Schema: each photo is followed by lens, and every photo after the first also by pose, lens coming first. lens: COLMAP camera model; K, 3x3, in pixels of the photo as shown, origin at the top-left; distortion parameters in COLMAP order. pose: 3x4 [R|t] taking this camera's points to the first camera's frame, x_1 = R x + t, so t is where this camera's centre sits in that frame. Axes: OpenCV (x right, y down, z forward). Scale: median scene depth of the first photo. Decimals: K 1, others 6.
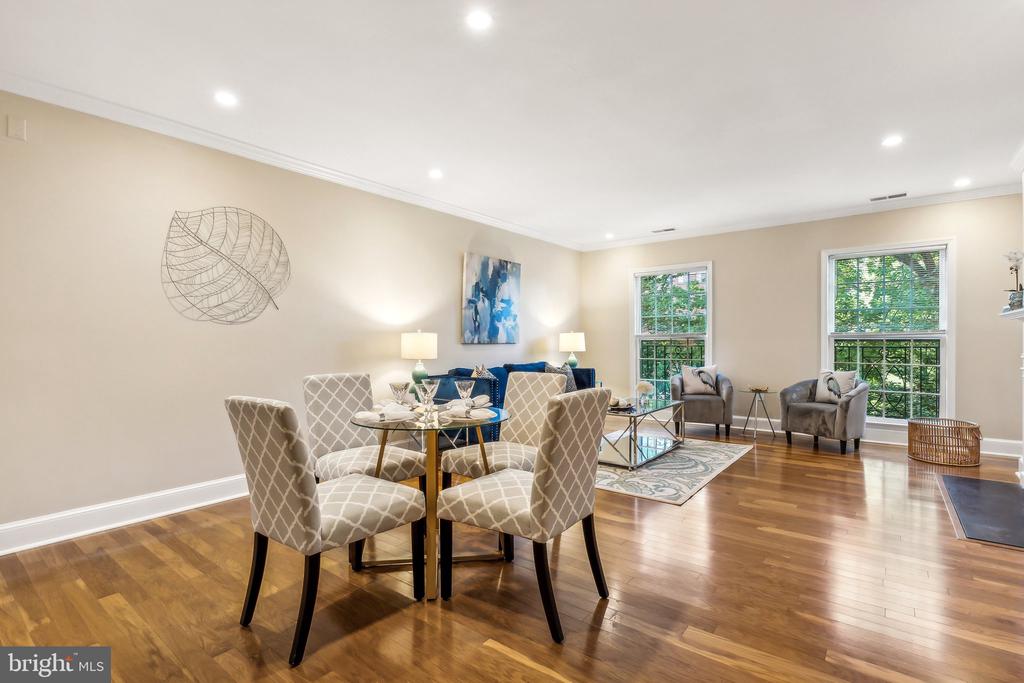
lens RADIAL K [[491.8, 0, 507.5], [0, 491.8, 336.5], [0, 0, 1]] dist [-0.006572, -0.000861]
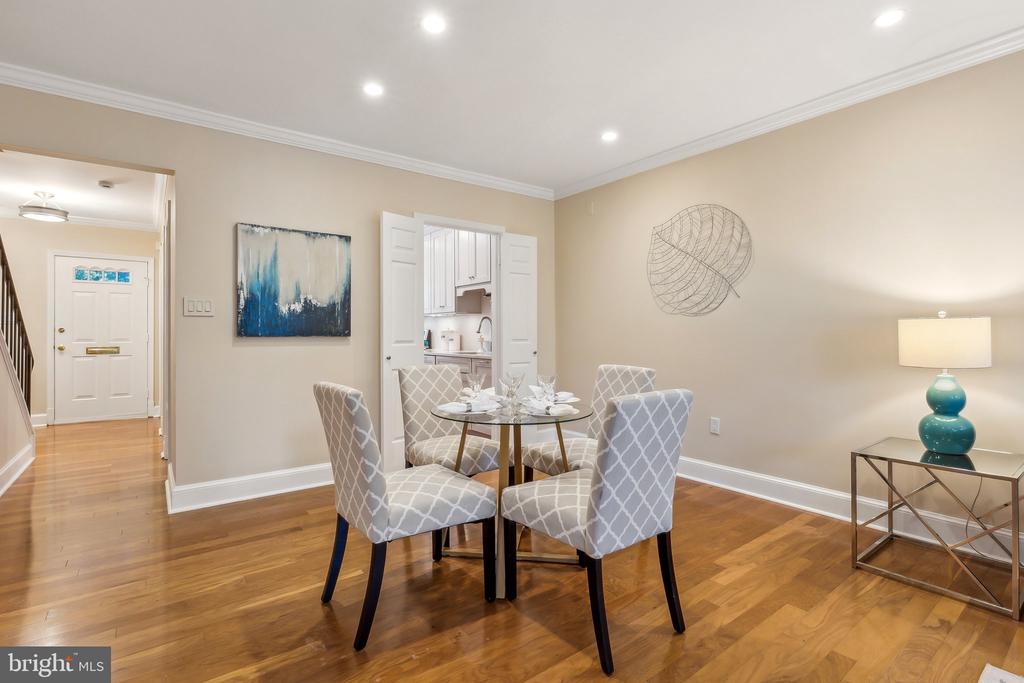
lens RADIAL K [[491.8, 0, 505.5], [0, 491.8, 334.9], [0, 0, 1]] dist [-0.006572, -0.000861]
pose [[-0.267973, 0.009632, -0.963378, 0.366794], [0.008919, 0.999932, 0.007516, 0.002812], [0.963385, -0.006579, -0.268040, 0.565982]]
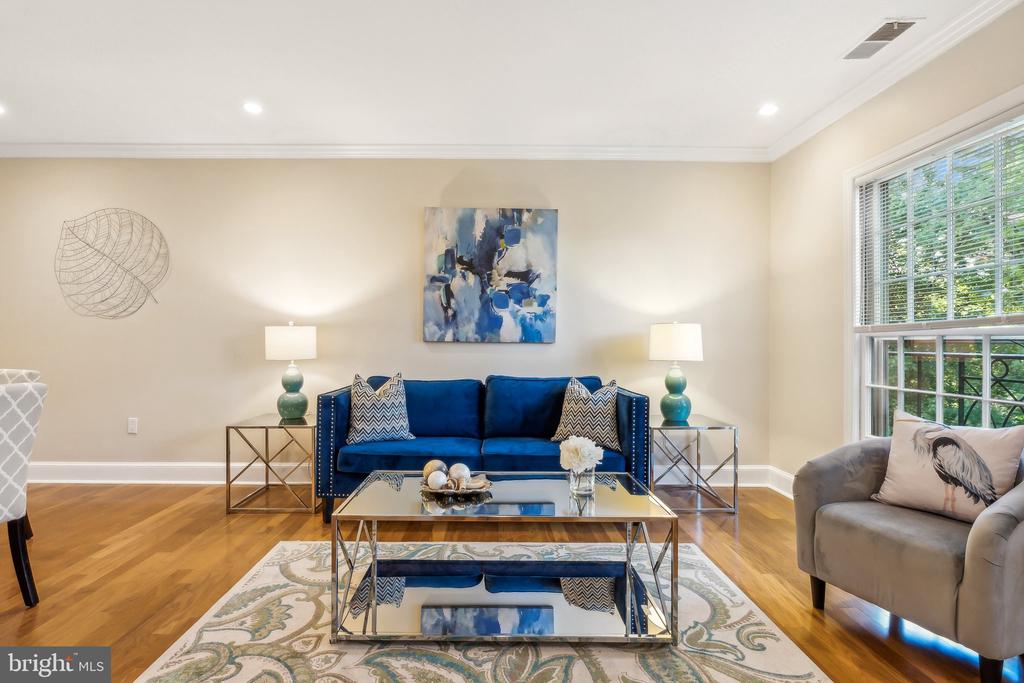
lens RADIAL K [[491.8, 0, 484.6], [0, 491.8, 340.4], [0, 0, 1]] dist [-0.006572, -0.000861]
pose [[0.616565, 0.007763, -0.787266, 0.490440], [-0.002838, 0.999967, 0.007637, 0.007286], [0.787299, -0.002475, 0.616566, 0.624224]]
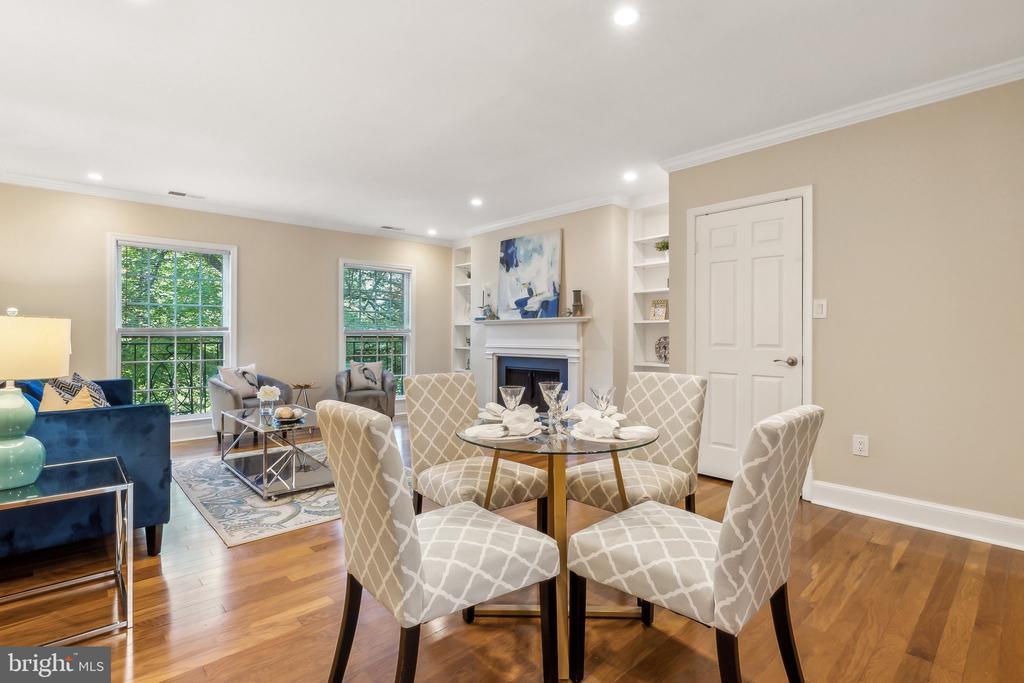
lens RADIAL K [[491.8, 0, 509.1], [0, 491.8, 335.9], [0, 0, 1]] dist [-0.006572, -0.000861]
pose [[0.159235, 0.007165, 0.987215, -0.424956], [-0.013639, 0.999894, -0.005057, 0.005271], [-0.987146, -0.012659, 0.159316, 0.426392]]
